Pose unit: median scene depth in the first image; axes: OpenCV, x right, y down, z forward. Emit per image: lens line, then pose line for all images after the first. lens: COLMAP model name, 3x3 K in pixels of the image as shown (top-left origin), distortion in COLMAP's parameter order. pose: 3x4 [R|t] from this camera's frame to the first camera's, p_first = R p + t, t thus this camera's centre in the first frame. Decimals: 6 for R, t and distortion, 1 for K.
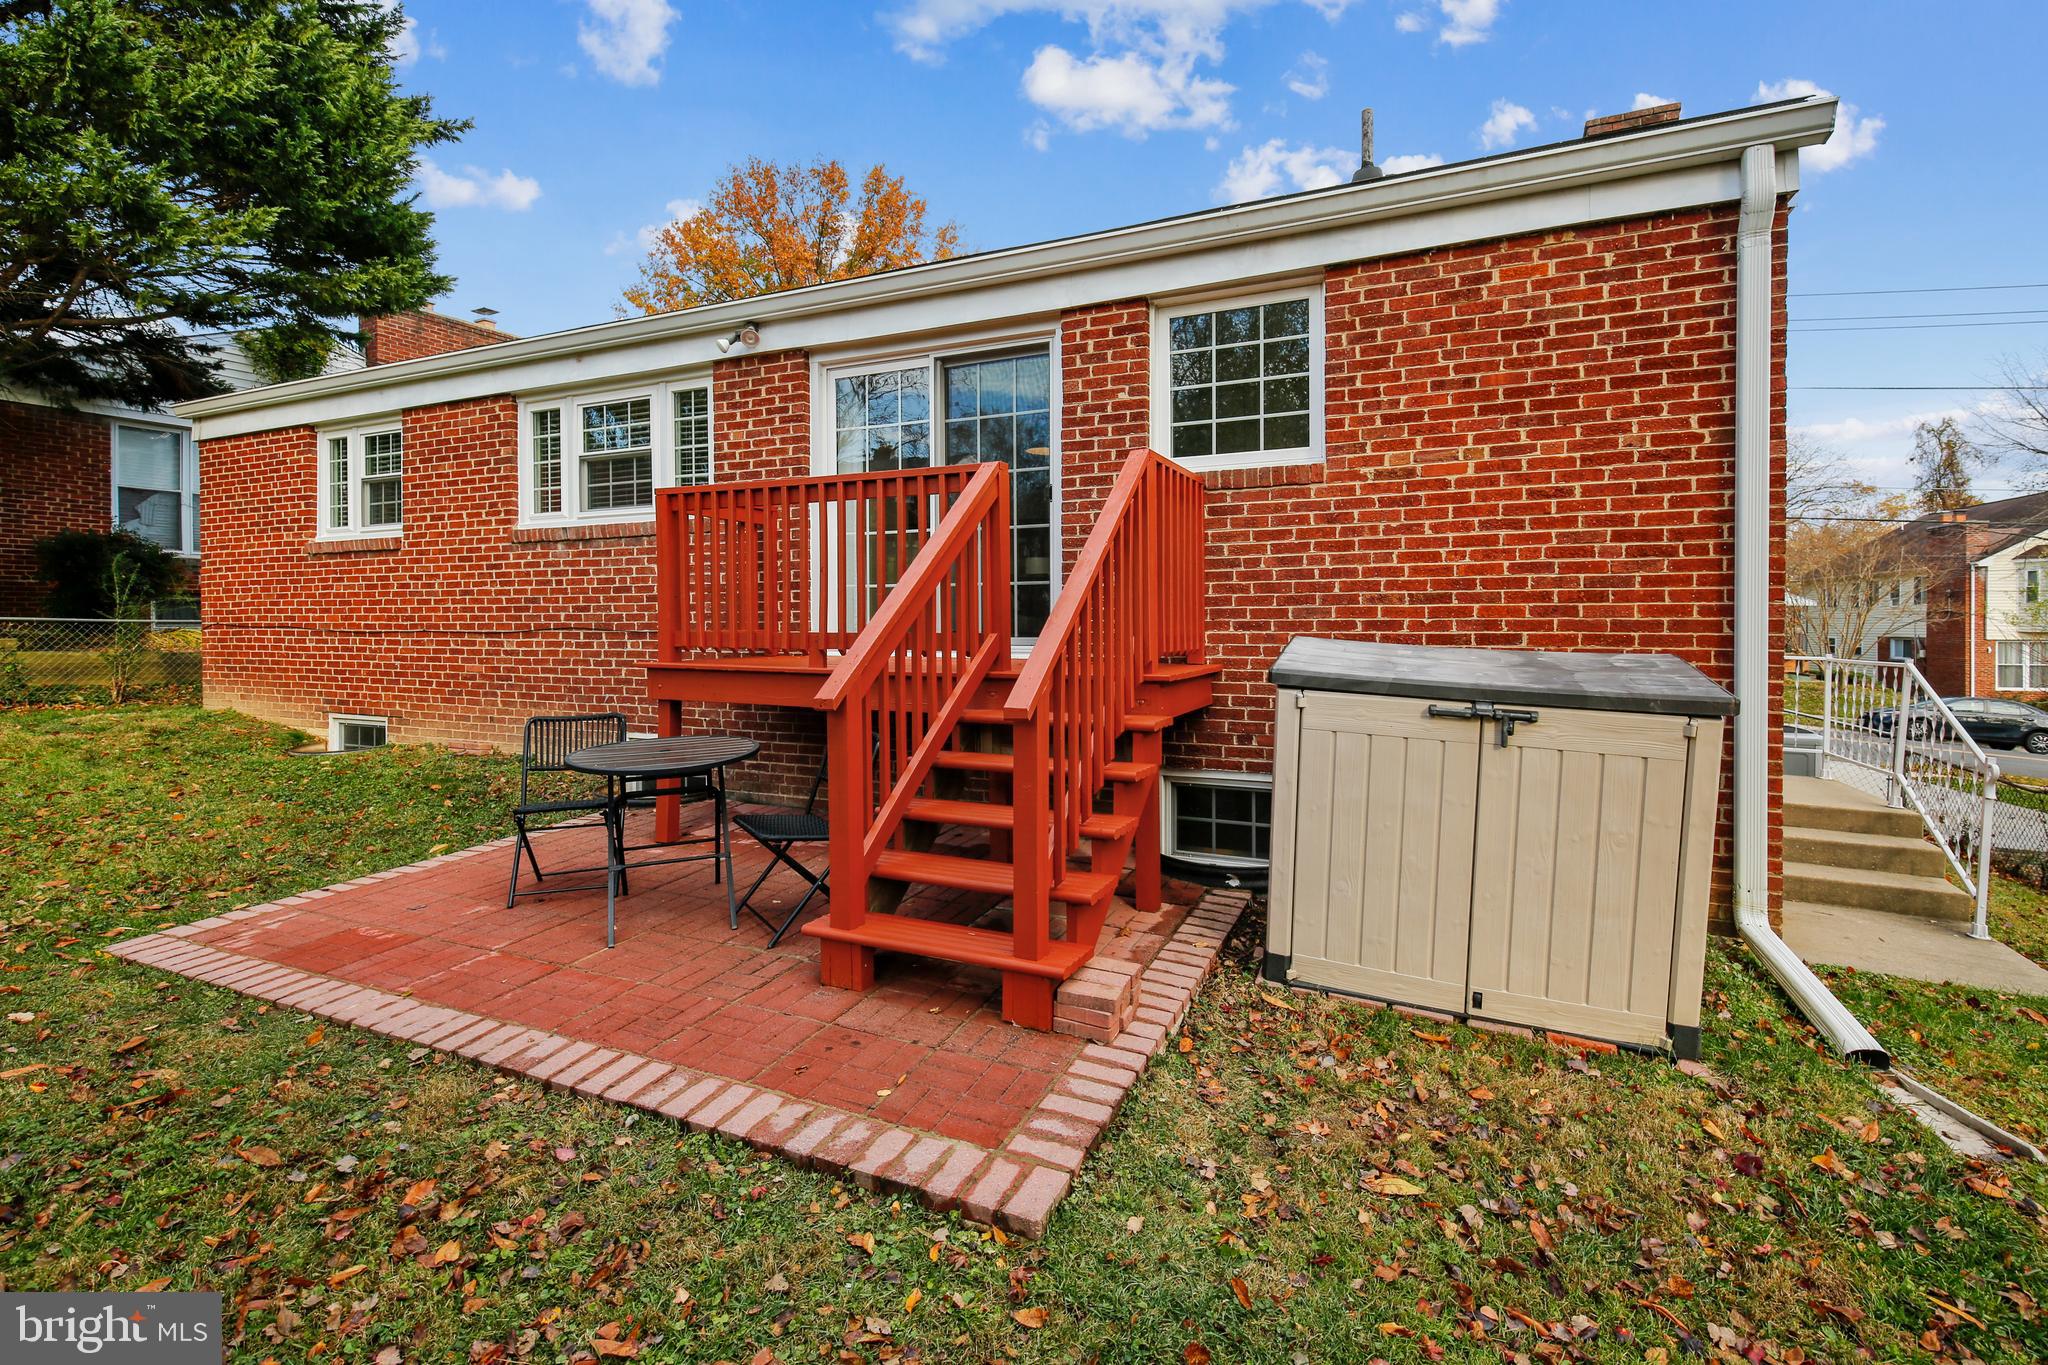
lens RADIAL K [[961.8, 0, 1049.0], [0, 961.8, 639.0], [0, 0, 1]] dist [0.005115, -0.003121]
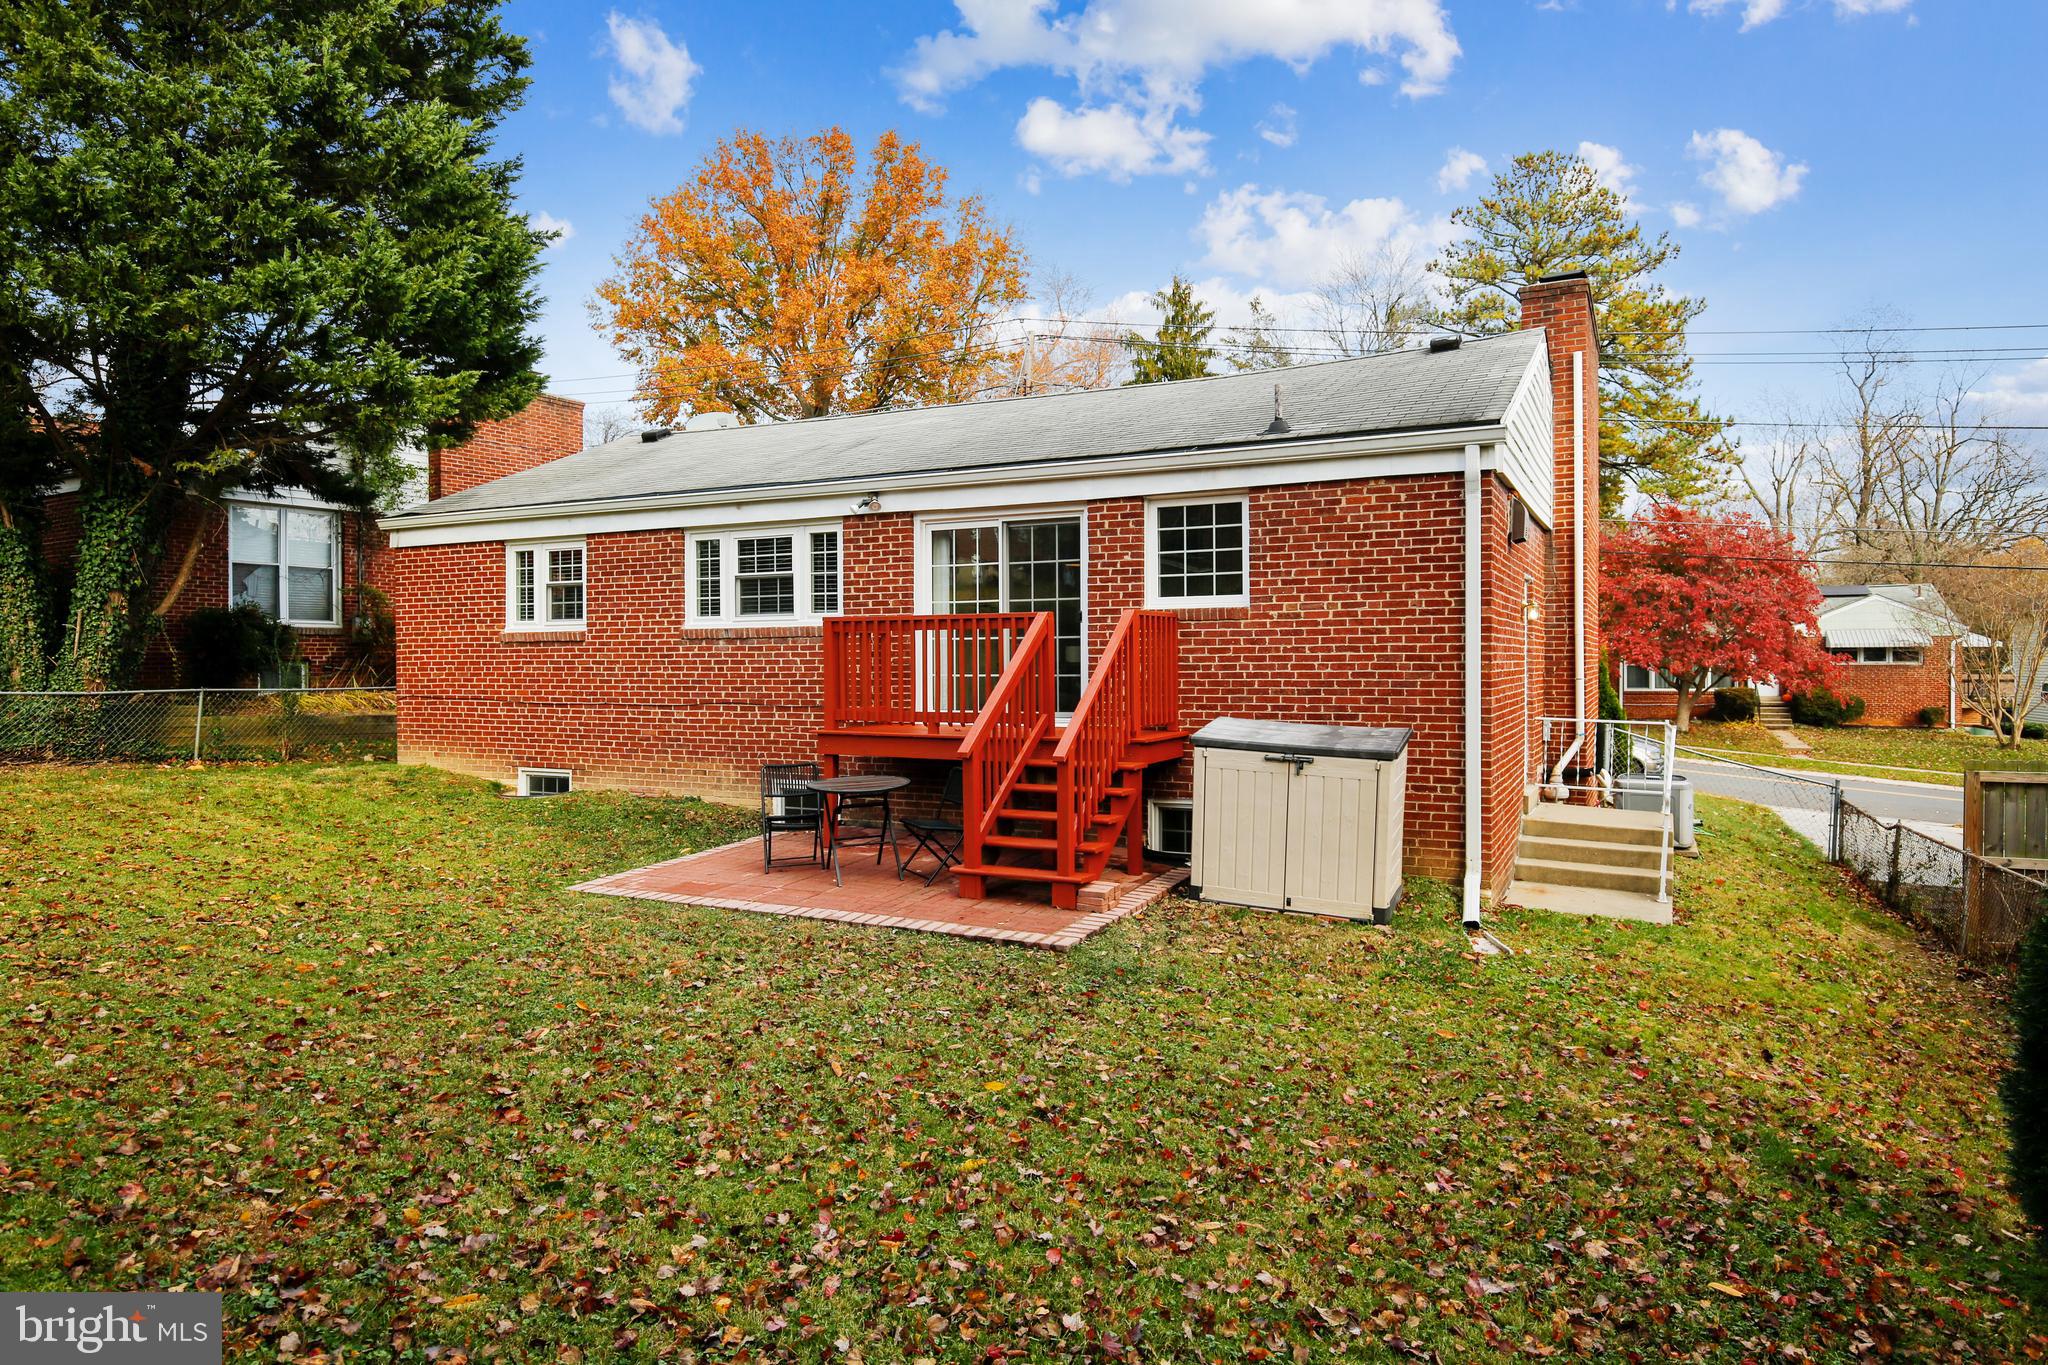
lens RADIAL K [[1265.7, 0, 1050.7], [0, 1265.7, 680.1], [0, 0, 1]] dist [0.009871, 0.003401]
pose [[0.999285, -0.002981, -0.037694, 0.030641], [0.002907, 0.999994, -0.002024, -0.052213], [0.037700, 0.001913, 0.999287, -1.036913]]
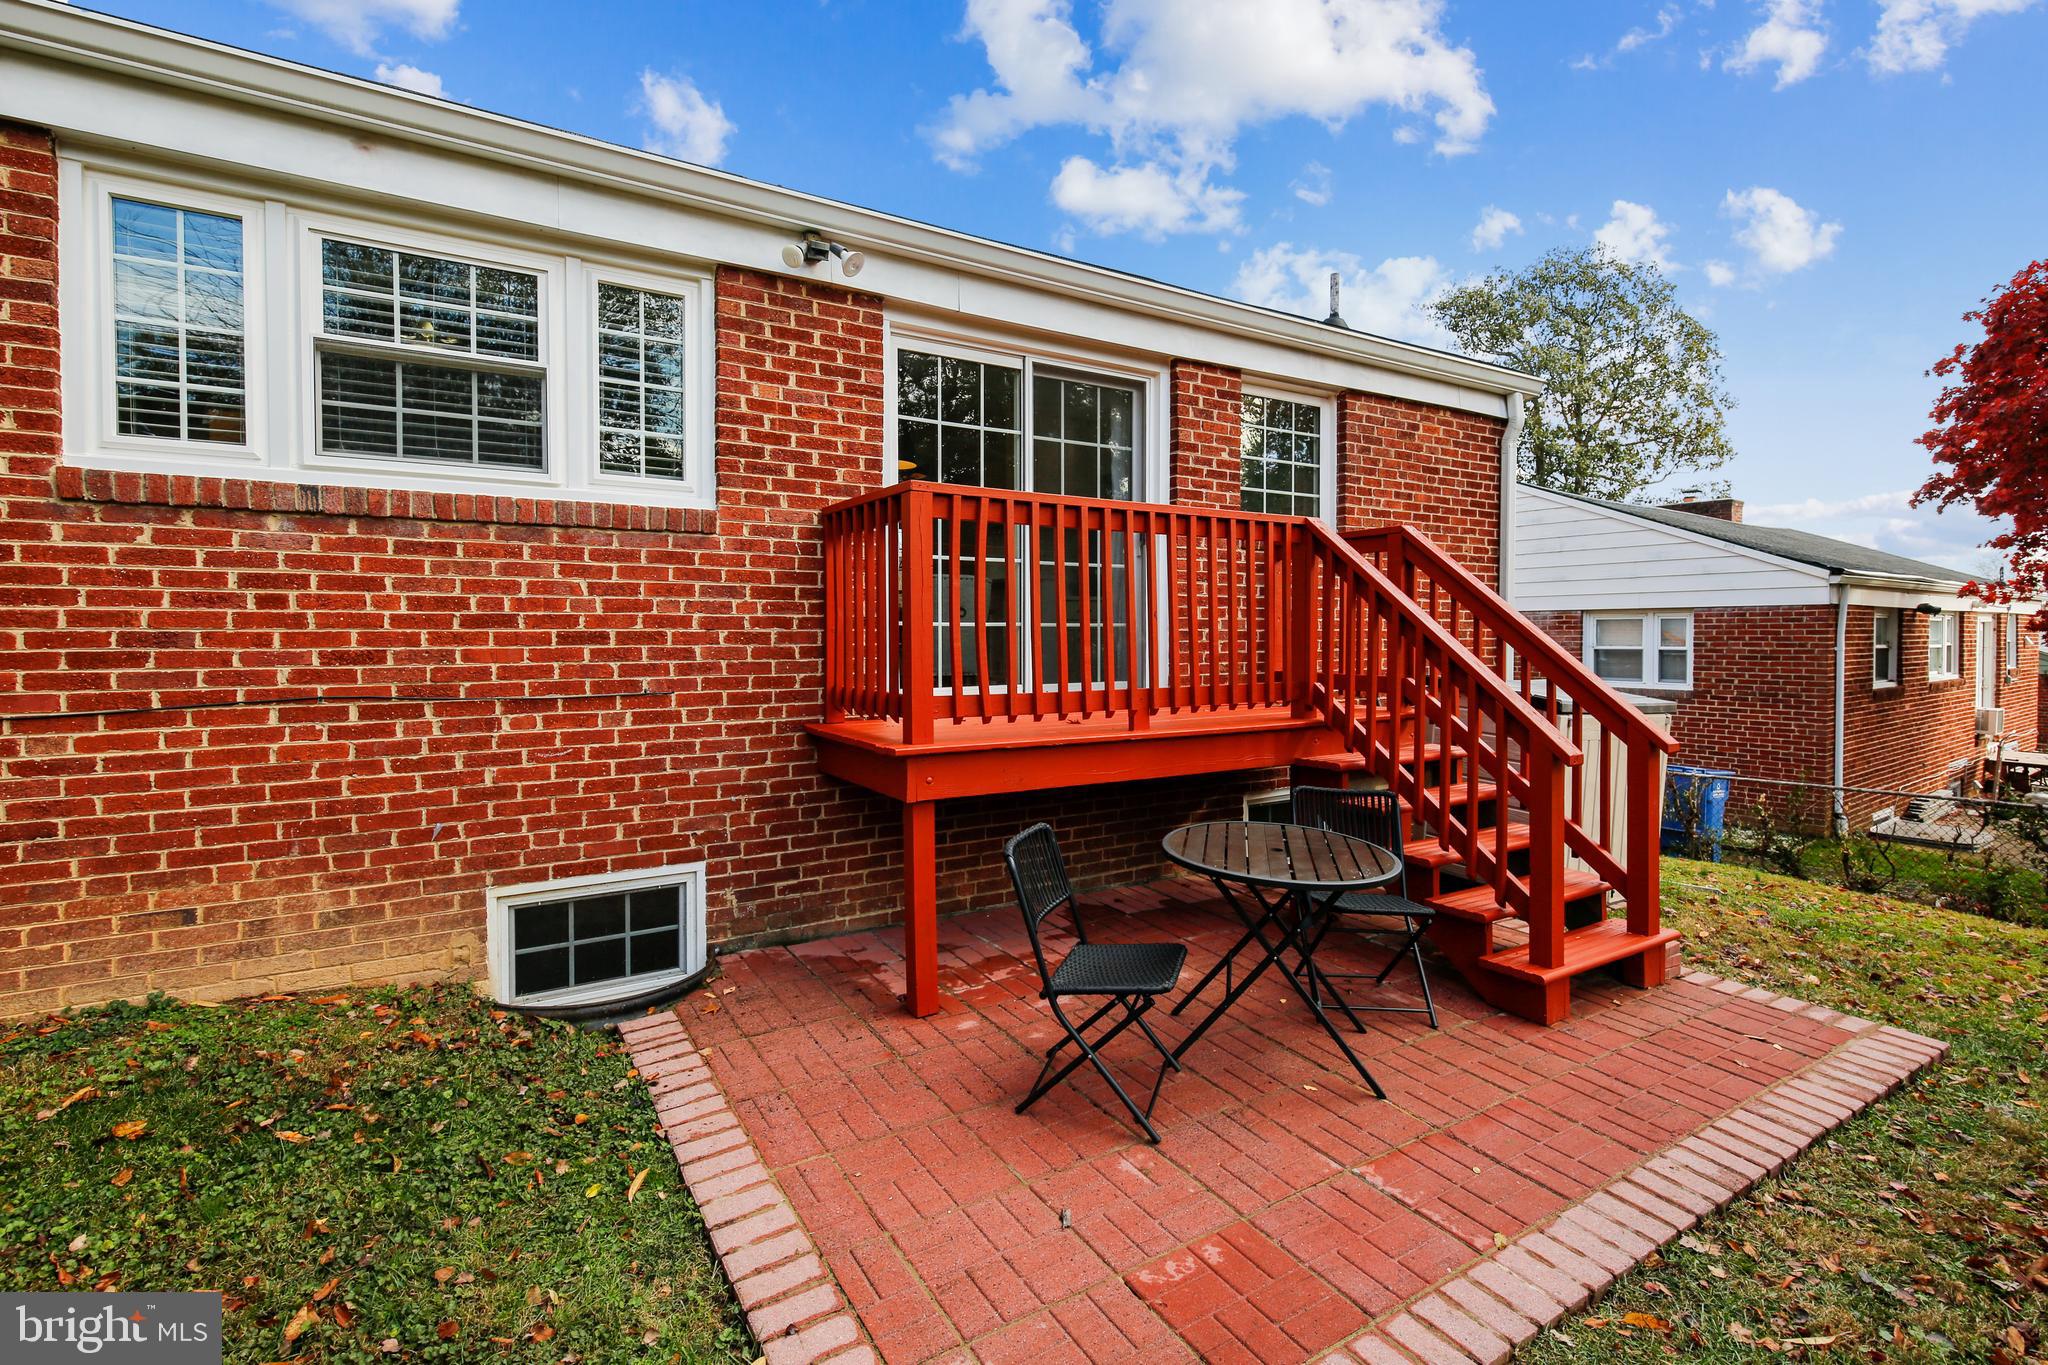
lens RADIAL K [[961.8, 0, 1022.5], [0, 961.8, 659.7], [0, 0, 1]] dist [0.005115, -0.003121]
pose [[0.544745, -0.015673, 0.838455, -0.949772], [0.019879, 0.999786, 0.005773, -0.035778], [-0.838366, 0.013523, 0.544940, 0.608096]]
